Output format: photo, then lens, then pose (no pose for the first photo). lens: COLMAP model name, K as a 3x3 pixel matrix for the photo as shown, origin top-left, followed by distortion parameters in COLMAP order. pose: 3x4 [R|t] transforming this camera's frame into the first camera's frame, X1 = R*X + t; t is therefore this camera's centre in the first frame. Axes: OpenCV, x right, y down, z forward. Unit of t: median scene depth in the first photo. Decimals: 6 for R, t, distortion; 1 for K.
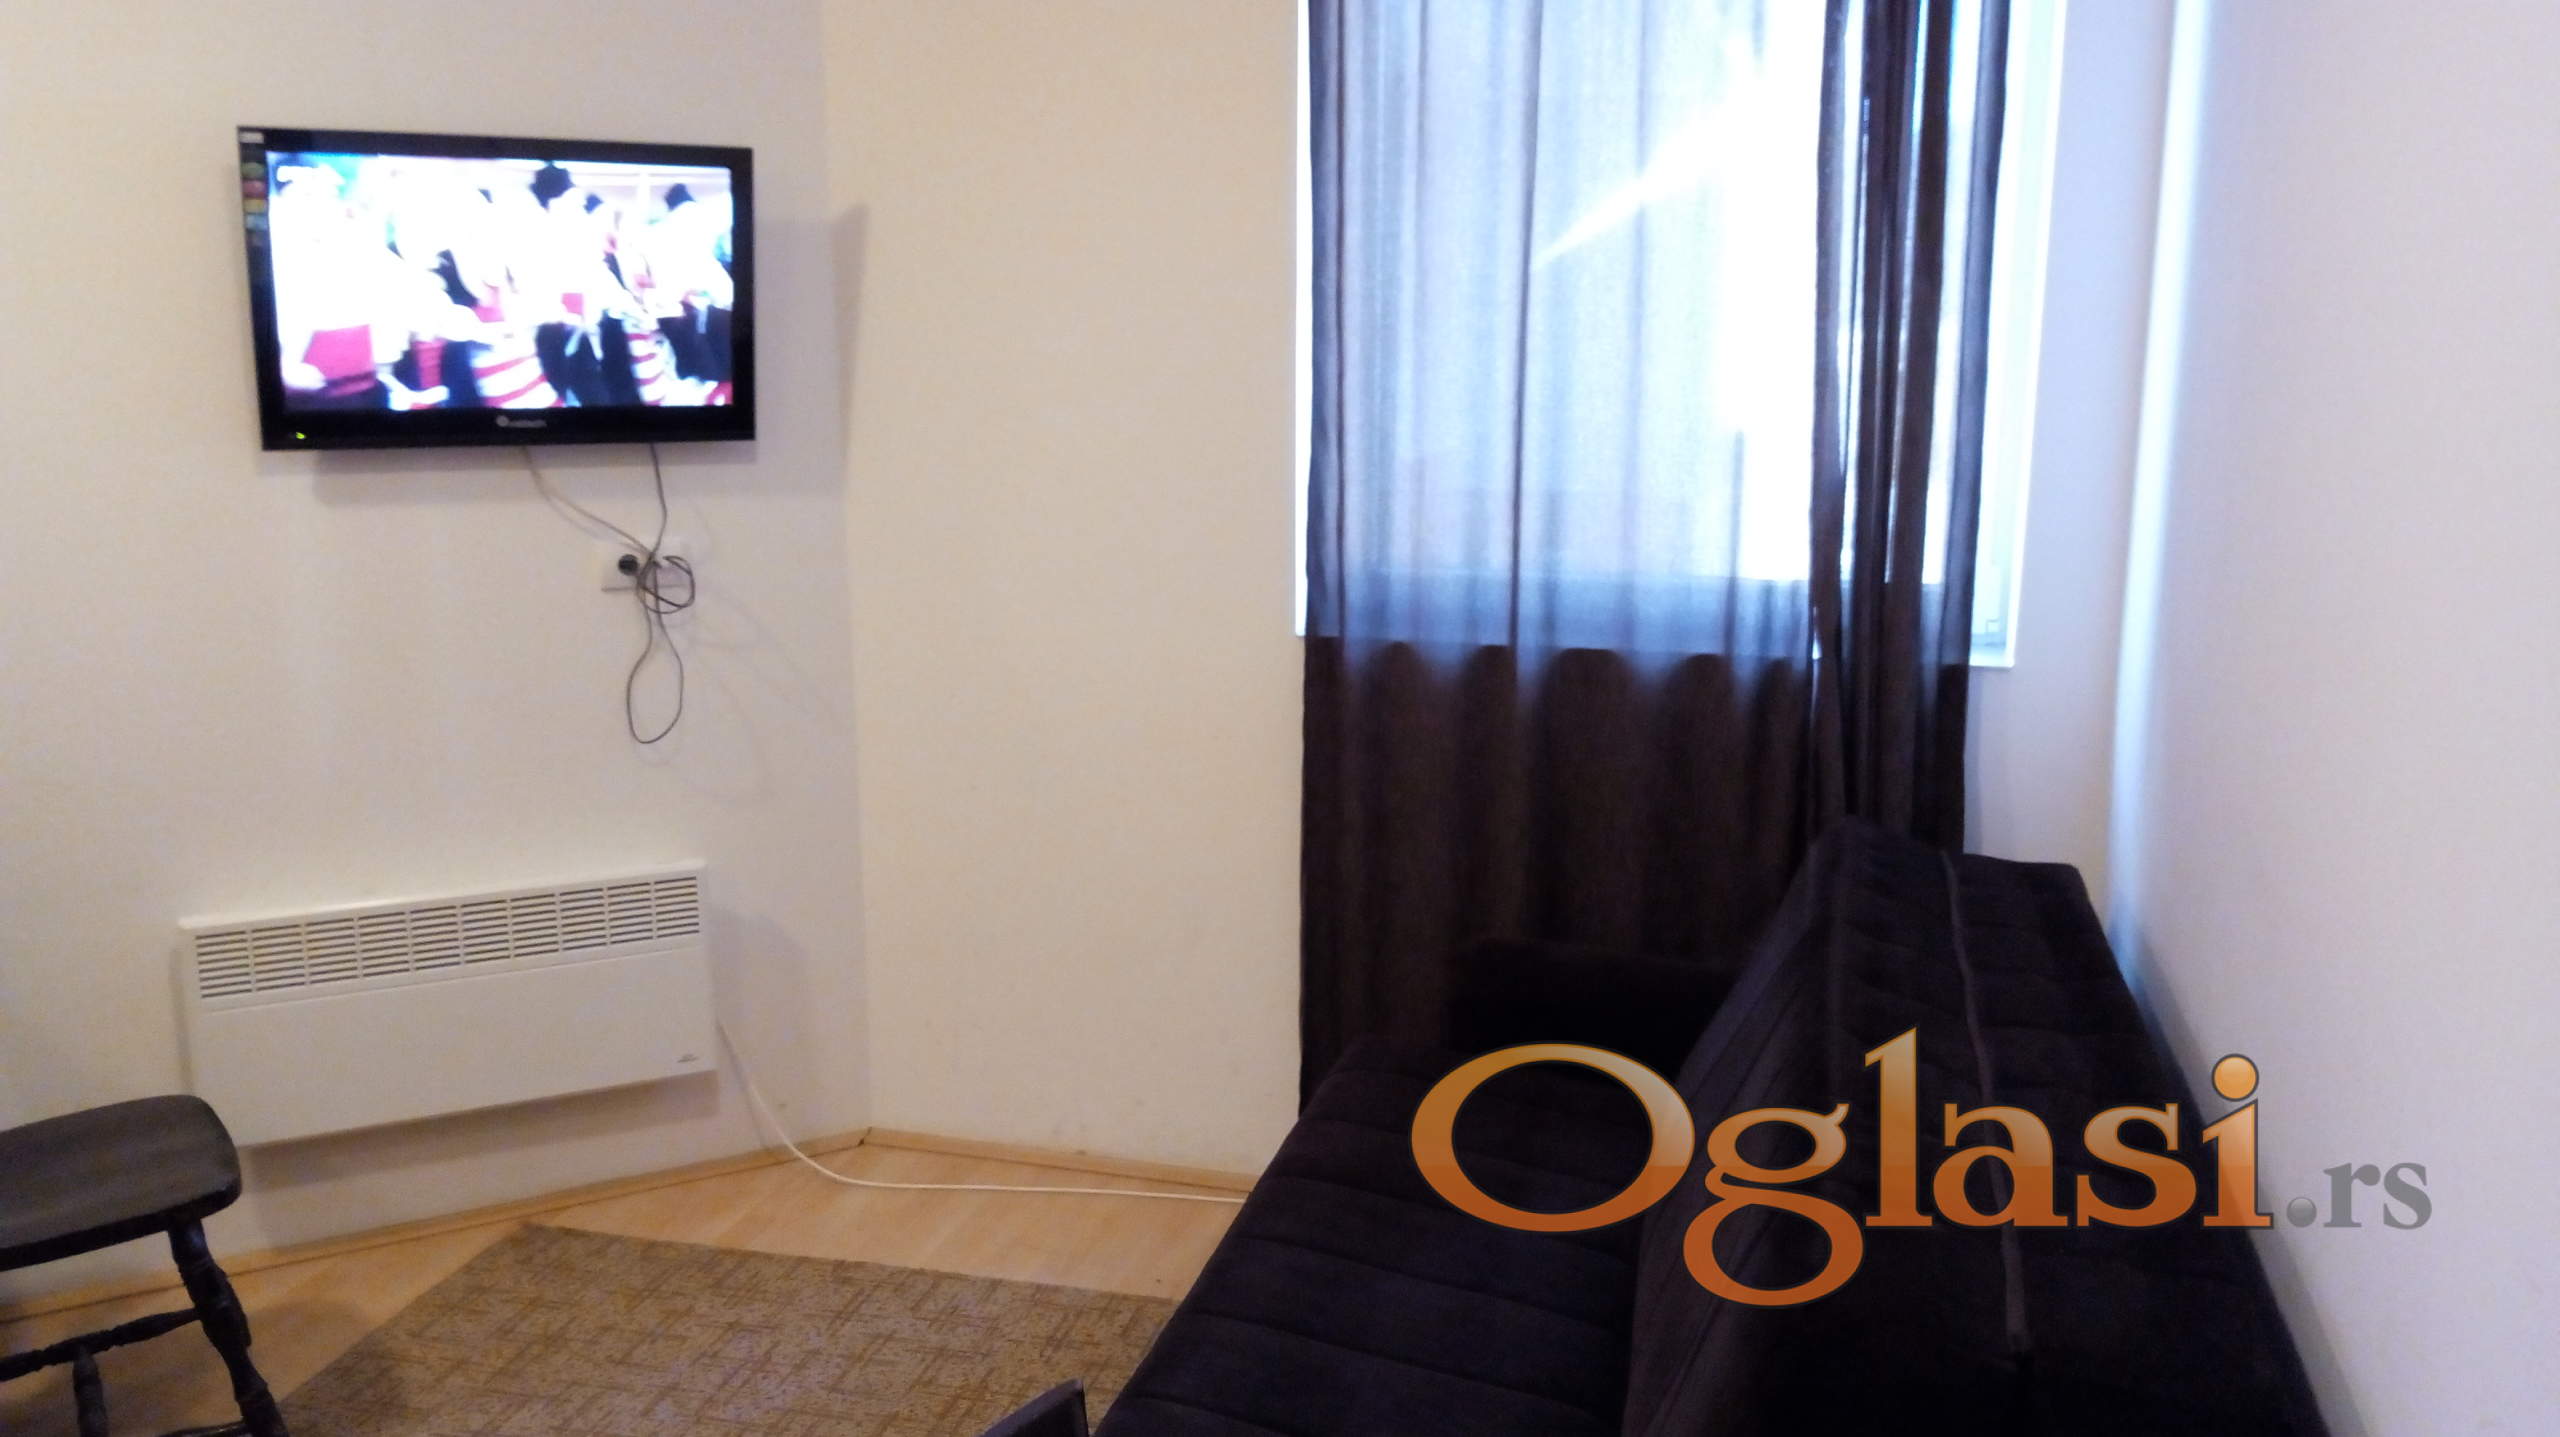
lens RADIAL K [[1943.9, 0, 1280.0], [0, 1943.9, 718.5], [0, 0, 1]] dist [-0.005908, -0.005066]
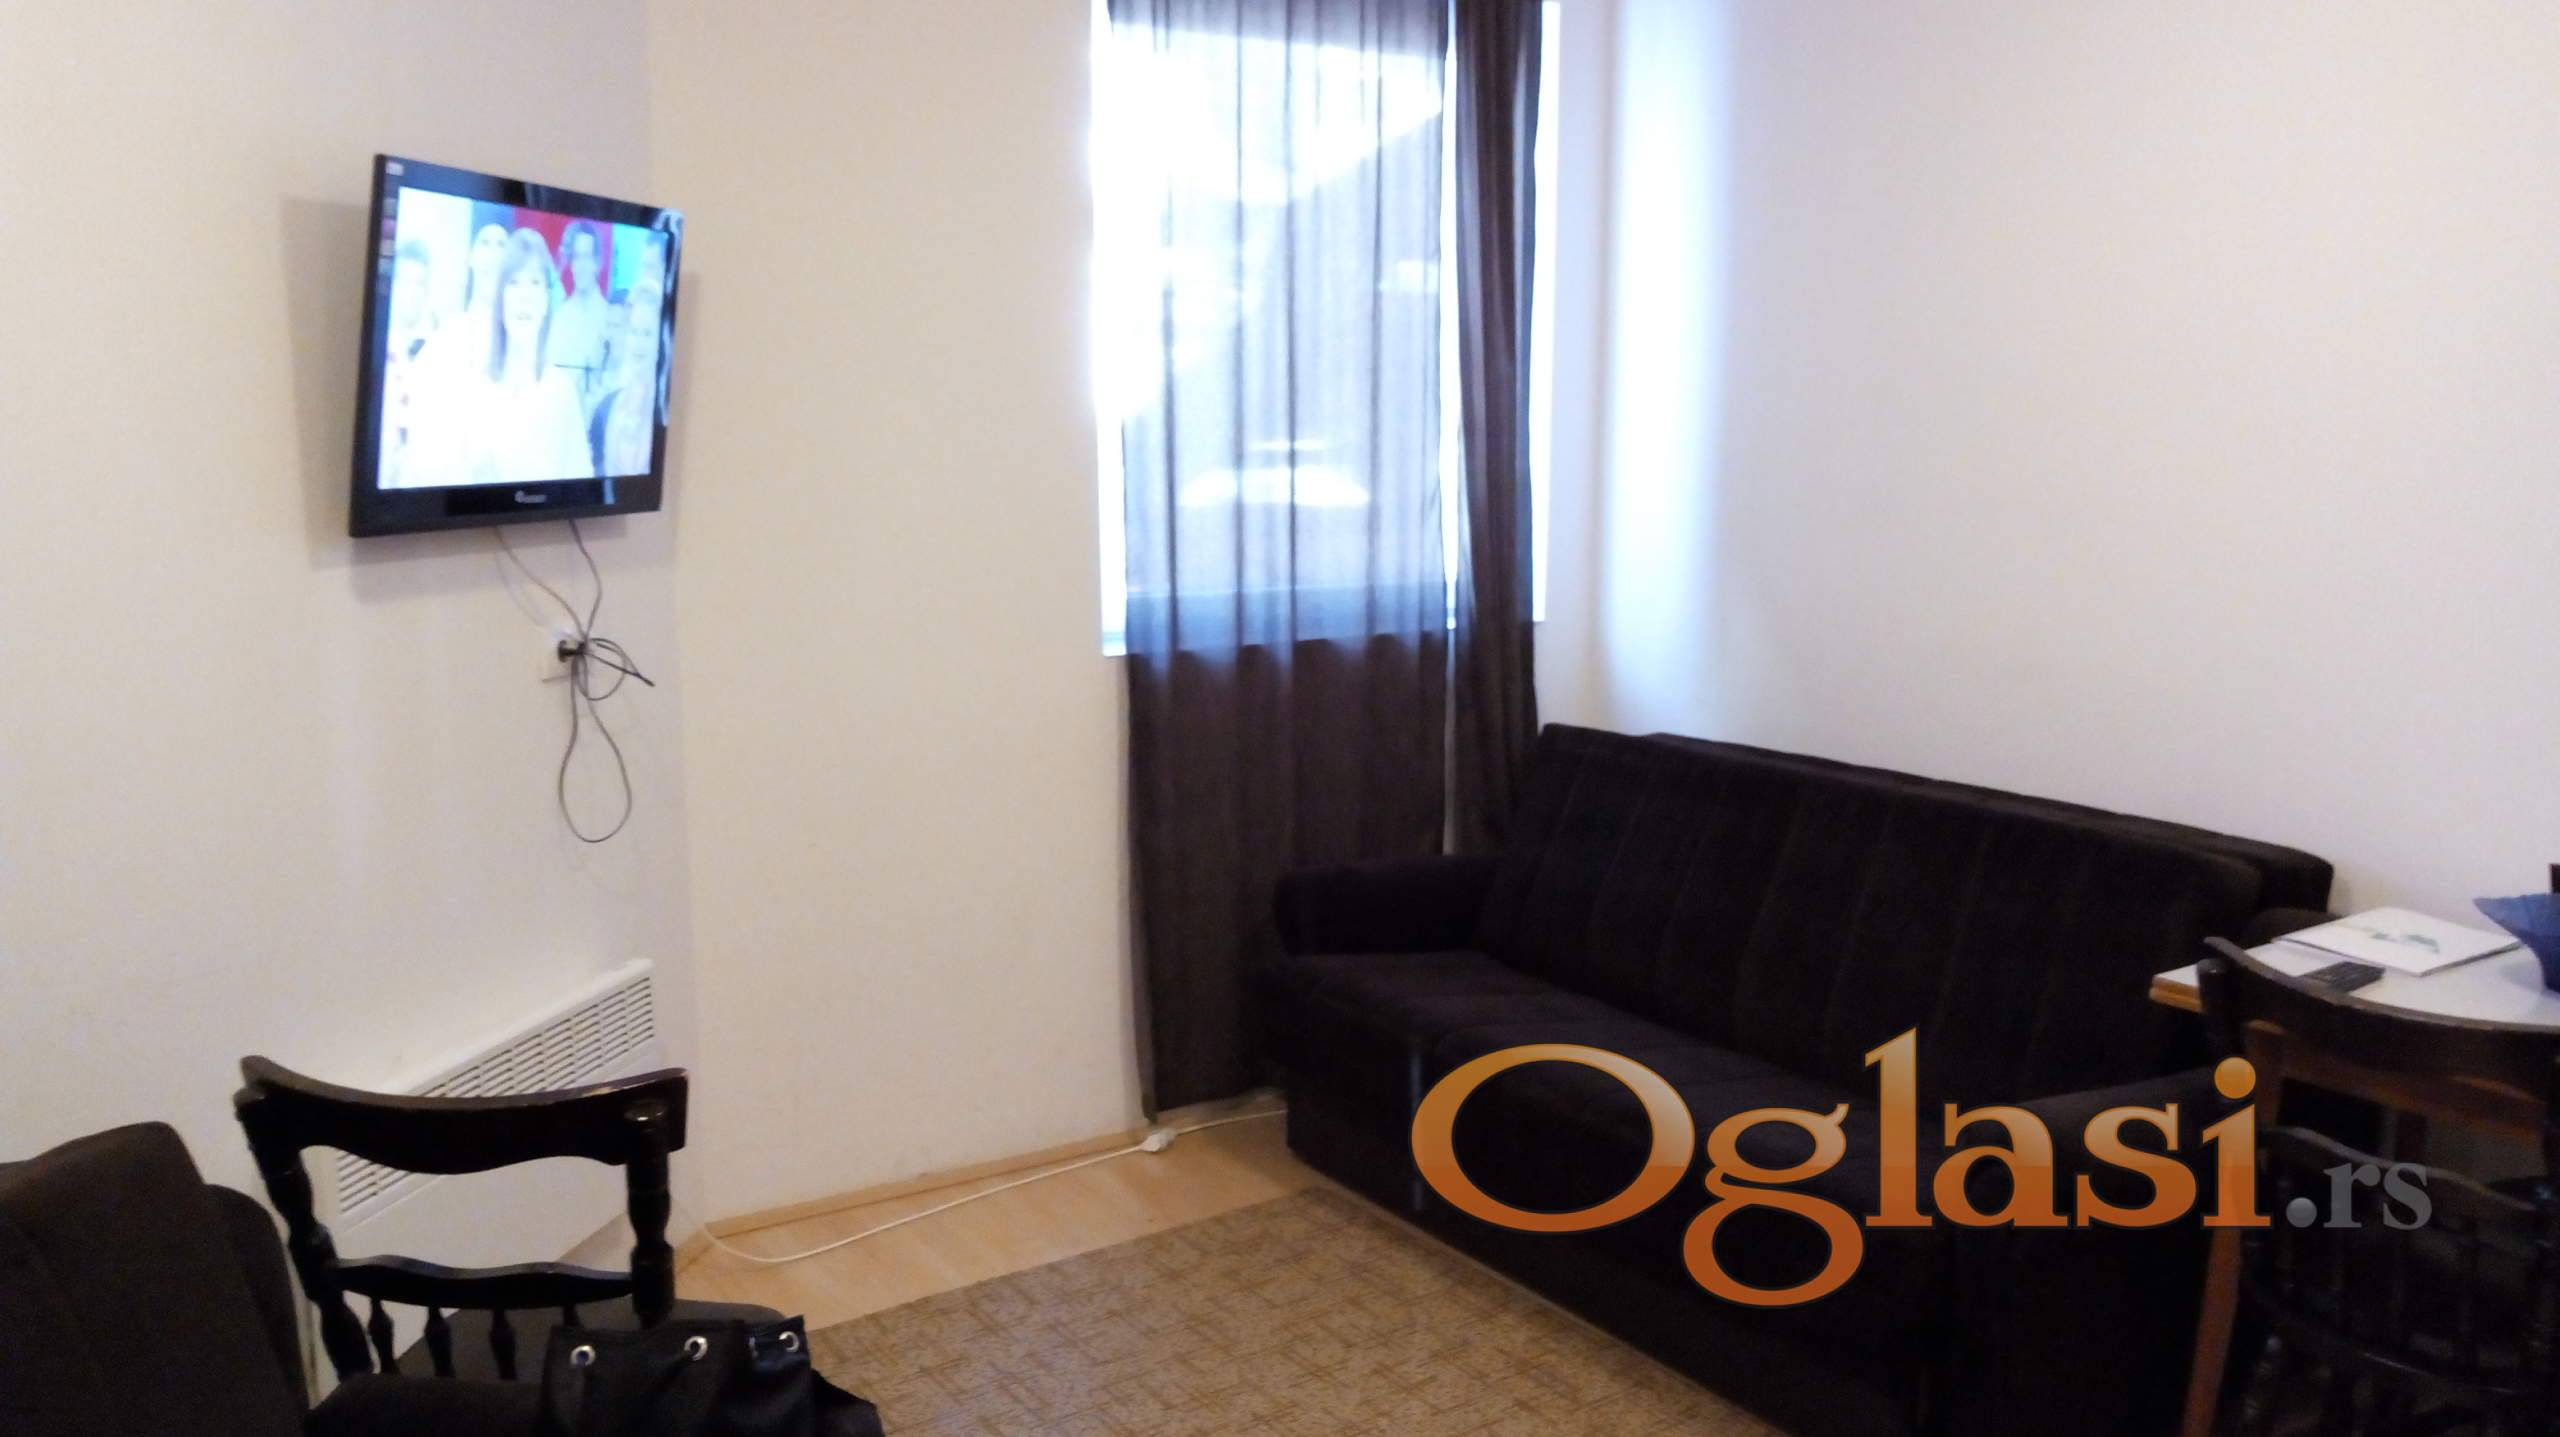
lens RADIAL K [[2011.0, 0, 1280.0], [0, 2011.0, 718.5], [0, 0, 1]] dist [-0.002364, -0.008893]
pose [[0.654599, -0.119862, 0.746414, -0.845983], [0.148788, 0.988466, 0.028246, -0.024586], [-0.741190, 0.092568, 0.664882, 0.126805]]
